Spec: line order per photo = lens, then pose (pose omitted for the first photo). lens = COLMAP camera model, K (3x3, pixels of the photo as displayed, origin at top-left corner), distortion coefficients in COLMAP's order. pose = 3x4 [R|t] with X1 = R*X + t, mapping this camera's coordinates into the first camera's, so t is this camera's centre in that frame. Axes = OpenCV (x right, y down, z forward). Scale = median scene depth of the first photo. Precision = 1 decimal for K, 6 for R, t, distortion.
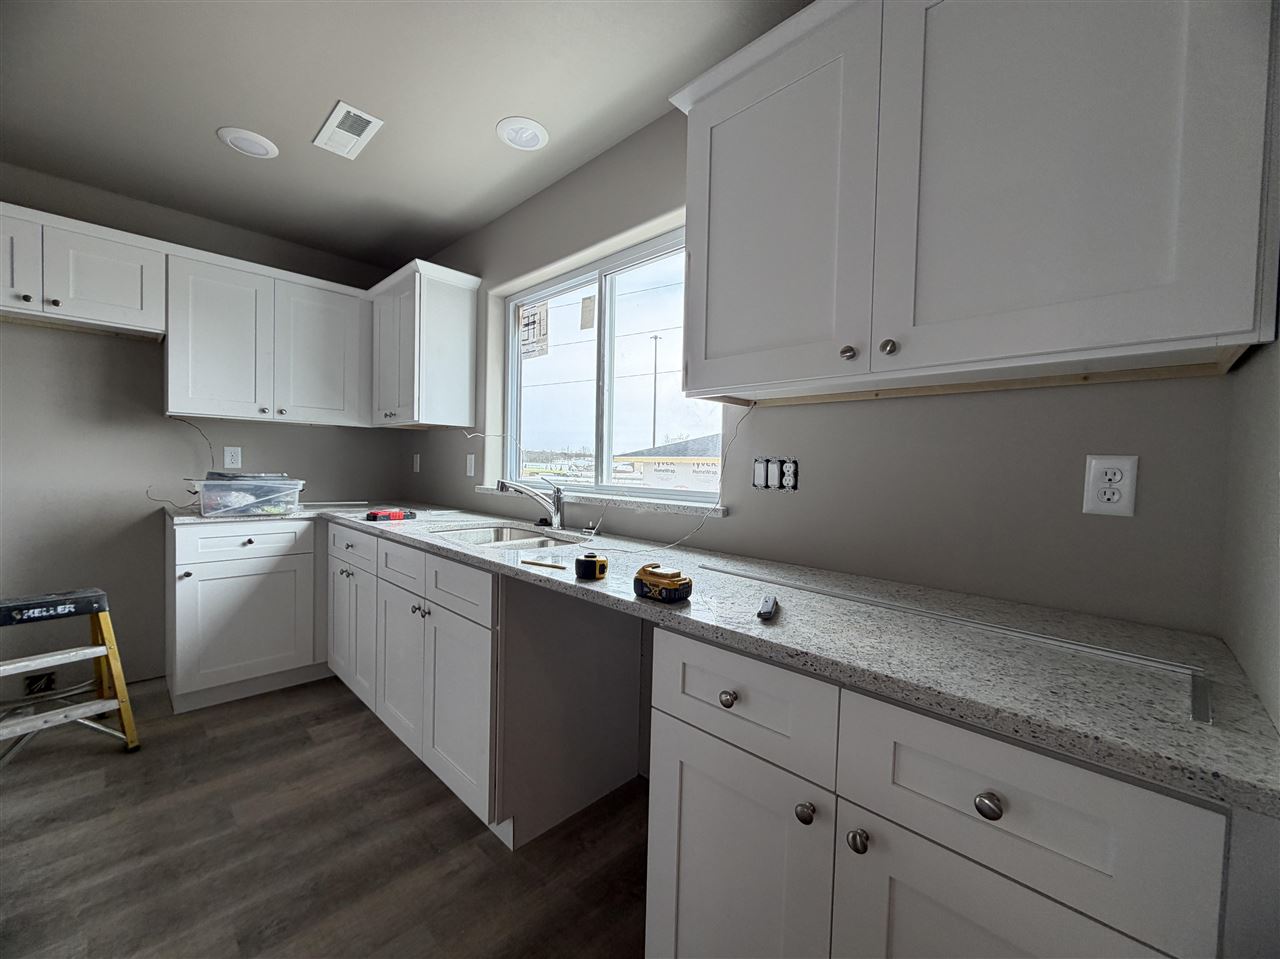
lens RADIAL K [[510.0, 0, 635.5], [0, 510.0, 483.9], [0, 0, 1]] dist [-0.008209, -0.000146]
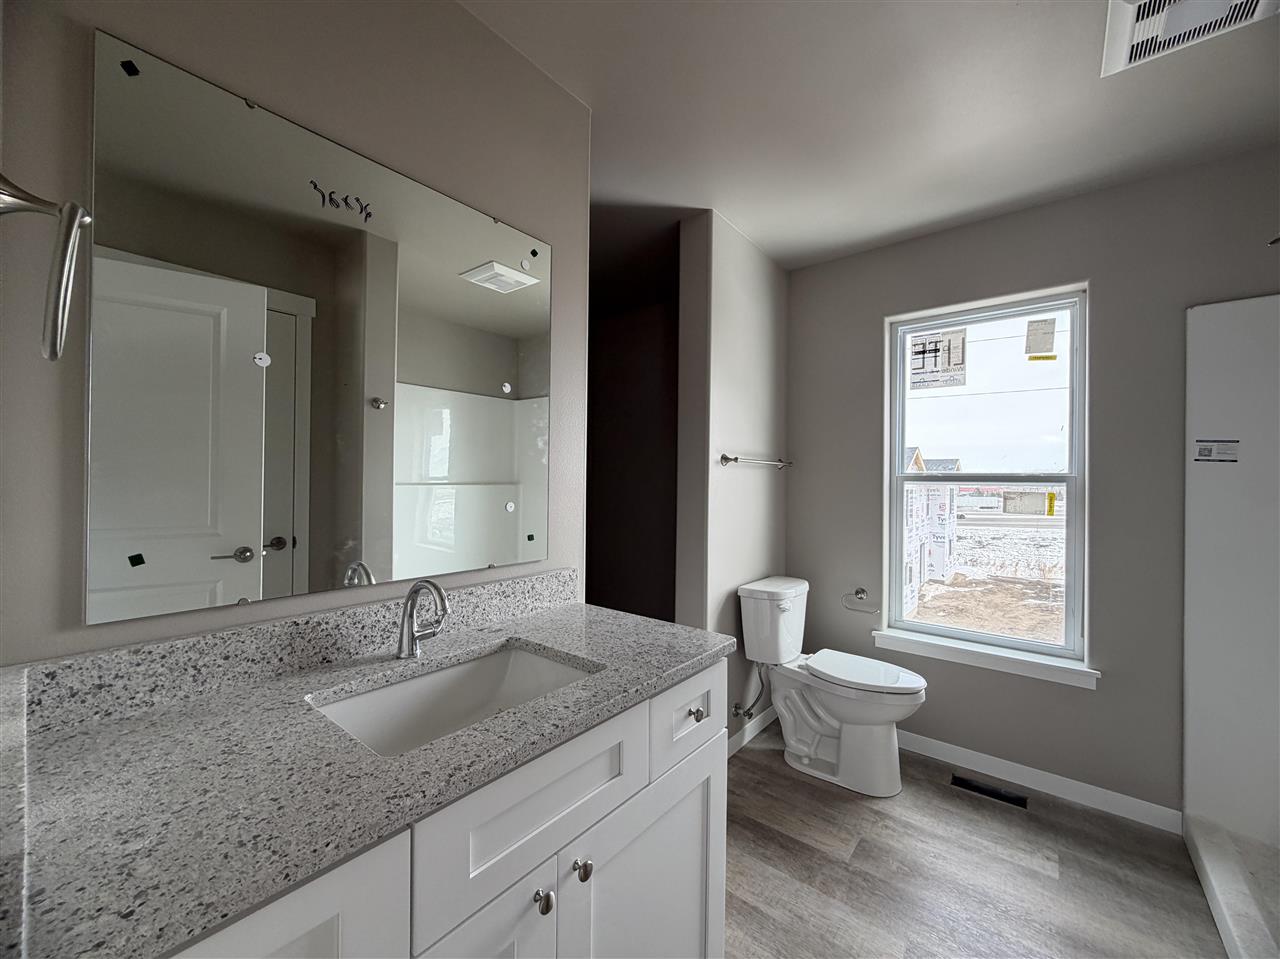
lens RADIAL K [[510.0, 0, 635.5], [0, 510.0, 483.9], [0, 0, 1]] dist [-0.008209, -0.000146]
pose [[0.997182, -0.017453, 0.072968, -0.829865], [0.019711, 0.999345, -0.030346, -0.056533], [-0.072391, 0.031699, 0.996872, 0.124079]]
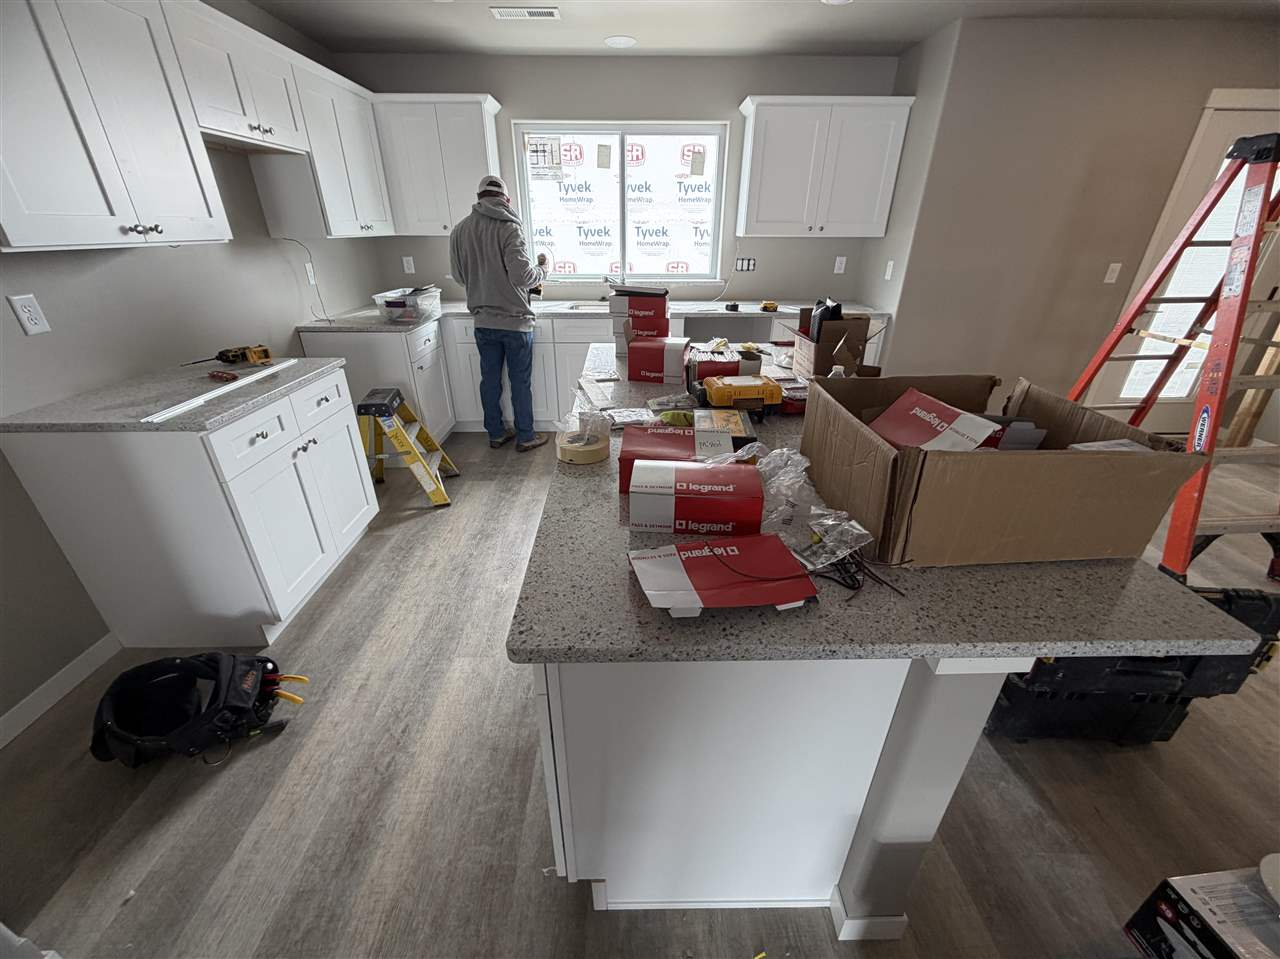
lens RADIAL K [[510.0, 0, 635.5], [0, 510.0, 483.9], [0, 0, 1]] dist [-0.008209, -0.000146]
pose [[0.712268, -0.335754, 0.616396, -1.199820], [0.039612, 0.896000, 0.442283, -0.107894], [-0.700789, -0.290608, 0.651492, -0.349290]]
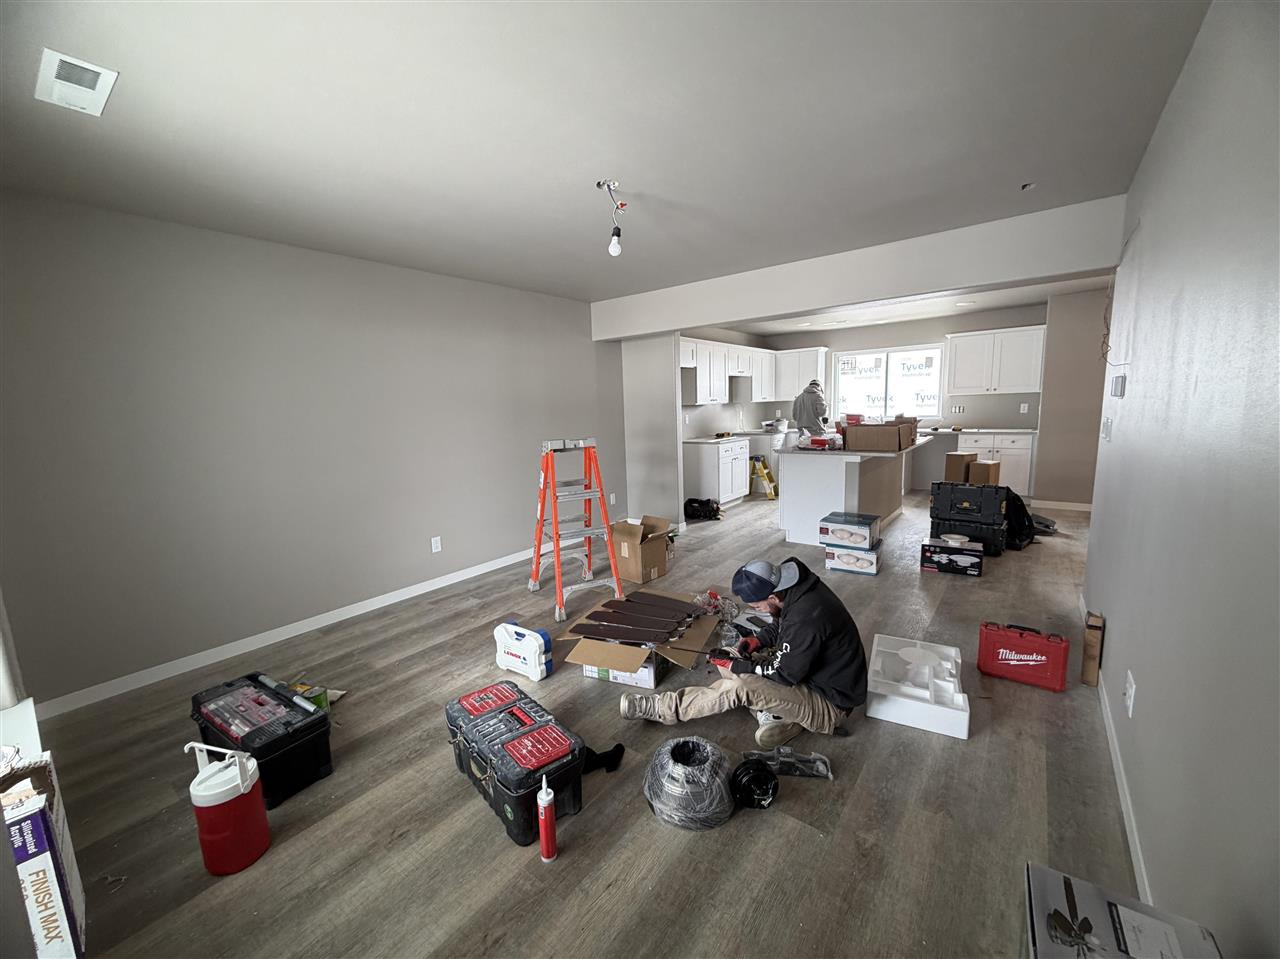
lens RADIAL K [[510.0, 0, 635.5], [0, 510.0, 483.9], [0, 0, 1]] dist [-0.008209, -0.000146]
pose [[0.992943, -0.076481, 0.090632, -1.781900], [0.065421, 0.990702, 0.119287, -0.053826], [-0.098913, -0.112516, 0.988715, -1.922125]]
